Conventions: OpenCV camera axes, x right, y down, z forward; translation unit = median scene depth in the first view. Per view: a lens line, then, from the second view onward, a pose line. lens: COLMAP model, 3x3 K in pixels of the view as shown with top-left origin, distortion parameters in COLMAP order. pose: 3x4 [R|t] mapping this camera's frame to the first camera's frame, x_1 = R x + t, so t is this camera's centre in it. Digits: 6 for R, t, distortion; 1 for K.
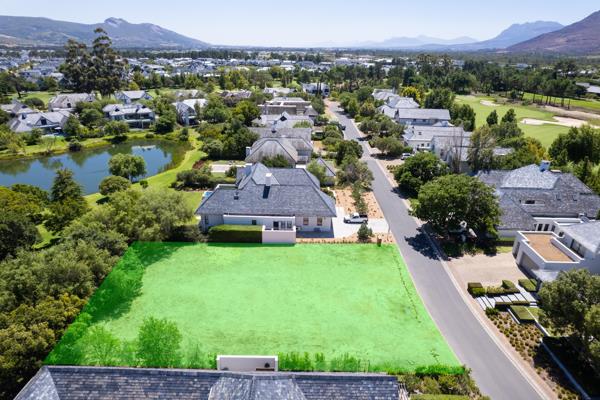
lens RADIAL K [[386.0, 0, 302.7], [0, 386.0, 204.2], [0, 0, 1]] dist [-0.053714, 0.044806]
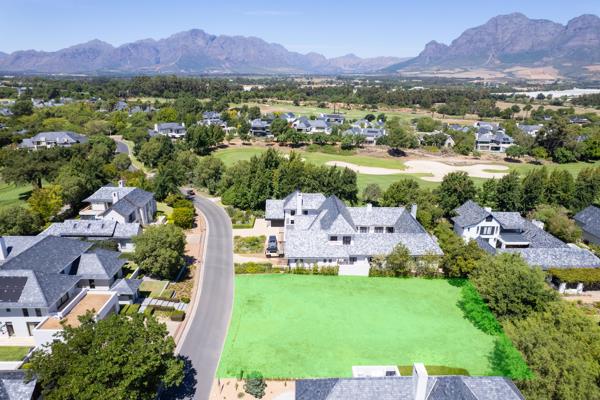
lens RADIAL K [[386.0, 0, 299.9], [0, 386.0, 199.6], [0, 0, 1]] dist [-0.053714, 0.044806]
pose [[-0.999161, -0.030787, -0.026993, 0.105706], [-0.040939, 0.762246, 0.645991, -0.605630], [0.000687, 0.646555, -0.762867, 1.271913]]
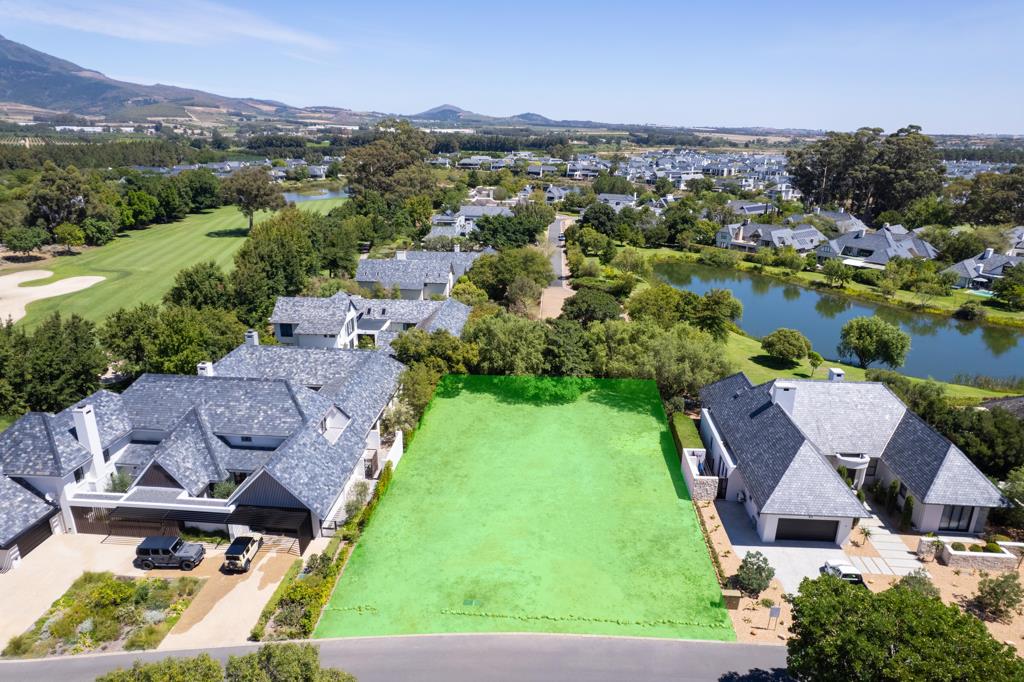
lens RADIAL K [[658.7, 0, 513.1], [0, 658.7, 340.3], [0, 0, 1]] dist [-0.053714, 0.044806]
pose [[-0.067839, 0.286453, -0.955689, 0.746990], [-0.395583, 0.871661, 0.289347, -0.236703], [0.915921, 0.397684, 0.054183, 0.612652]]
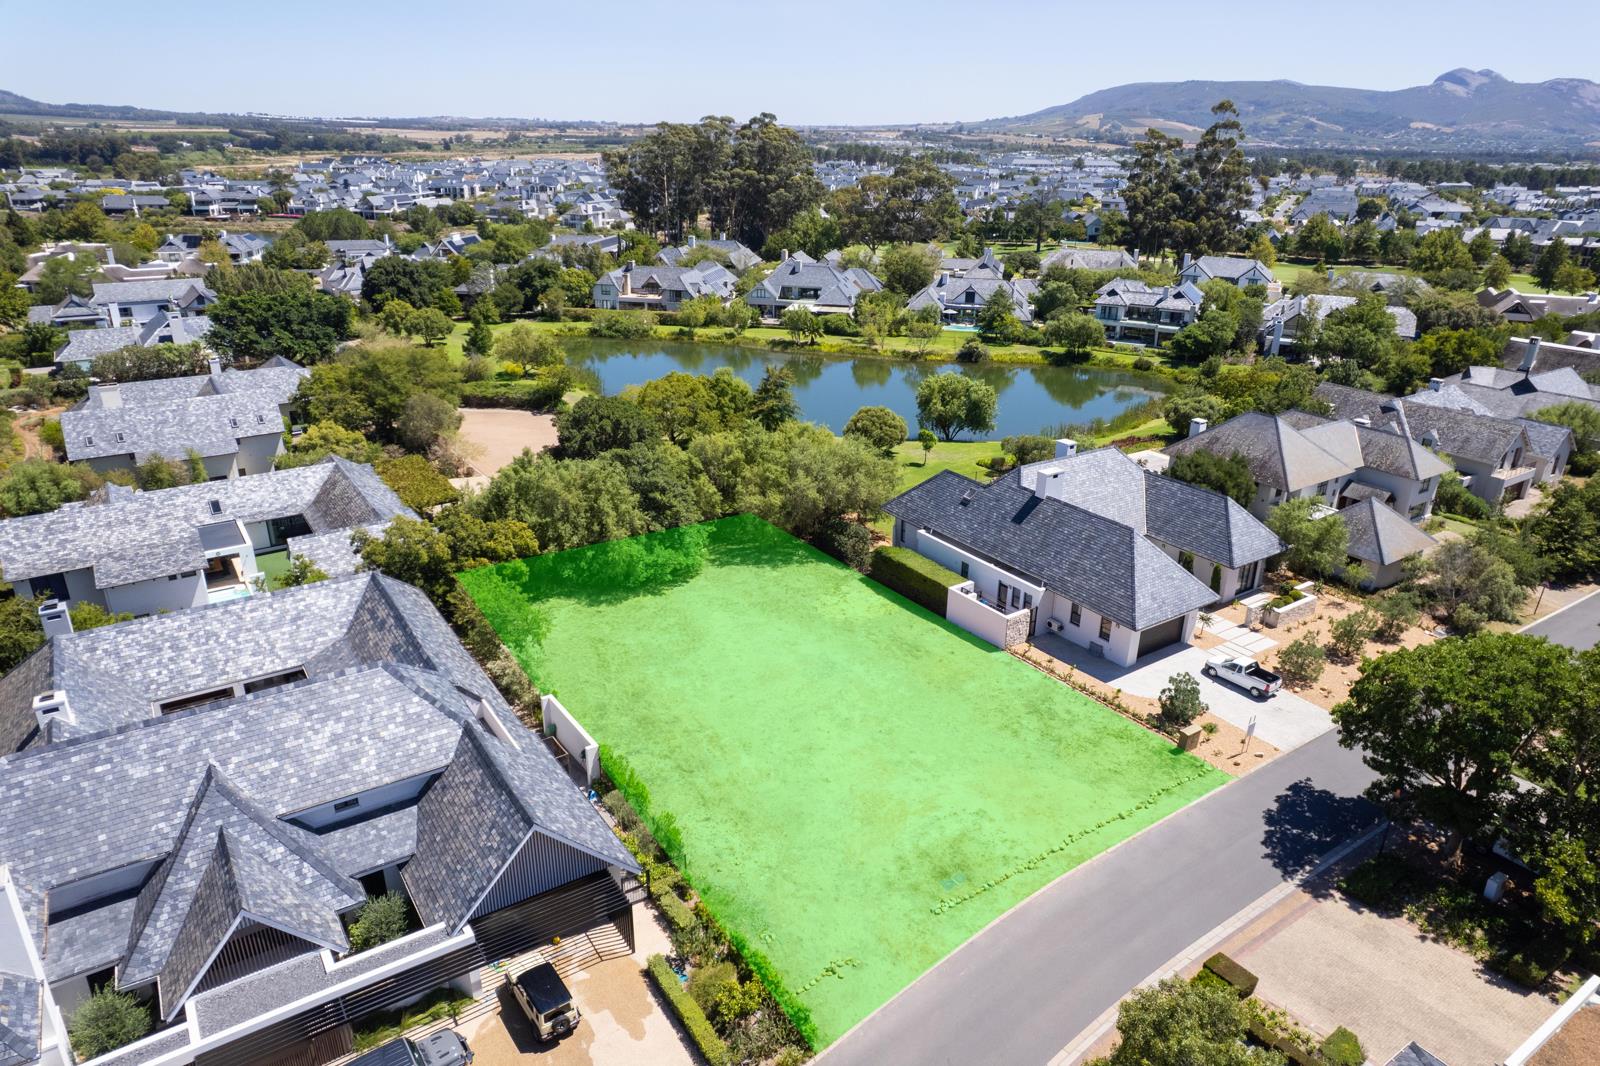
lens RADIAL K [[1029.3, 0, 805.1], [0, 1029.3, 543.3], [0, 0, 1]] dist [-0.053714, 0.044806]
pose [[0.562960, 0.297782, -0.770975, 0.591885], [-0.315962, 0.939521, 0.132169, -0.065760], [0.763704, 0.169193, 0.623001, 0.190099]]
